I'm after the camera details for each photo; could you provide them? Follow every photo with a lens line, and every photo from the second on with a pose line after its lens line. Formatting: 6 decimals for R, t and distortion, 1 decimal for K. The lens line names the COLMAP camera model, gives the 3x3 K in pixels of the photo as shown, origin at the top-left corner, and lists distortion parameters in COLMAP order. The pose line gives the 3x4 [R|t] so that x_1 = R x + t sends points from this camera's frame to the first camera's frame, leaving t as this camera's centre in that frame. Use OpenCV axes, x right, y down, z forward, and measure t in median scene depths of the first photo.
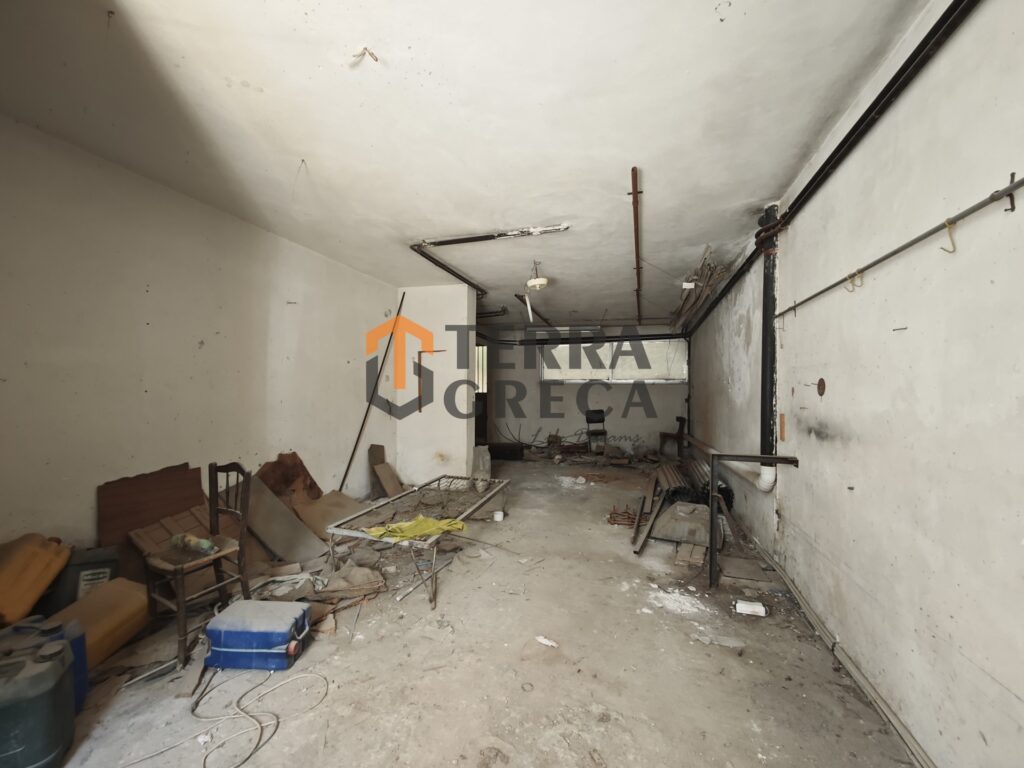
lens RADIAL K [[423.7, 0, 511.7], [0, 423.7, 385.0], [0, 0, 1]] dist [-0.006293, 0.002986]
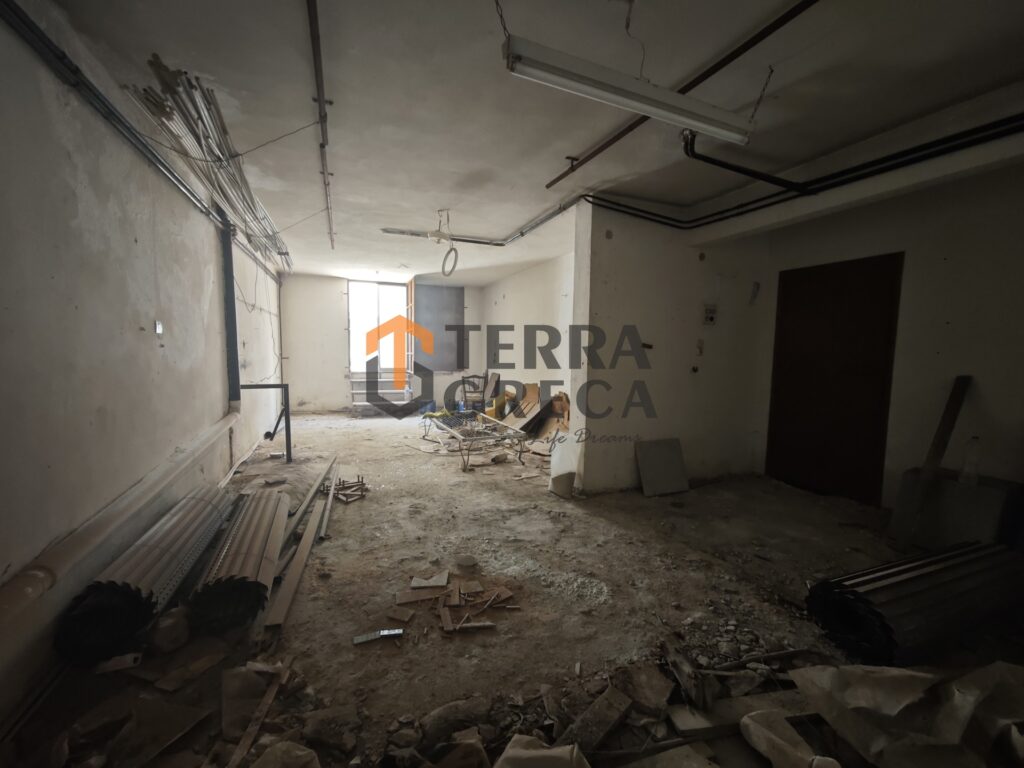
lens RADIAL K [[423.7, 0, 512.2], [0, 423.7, 386.0], [0, 0, 1]] dist [-0.006293, 0.002986]
pose [[-0.779920, 0.035904, -0.624849, 0.821097], [-0.013545, 0.997151, 0.074204, 0.031725], [0.625733, 0.066337, -0.777211, 2.851325]]
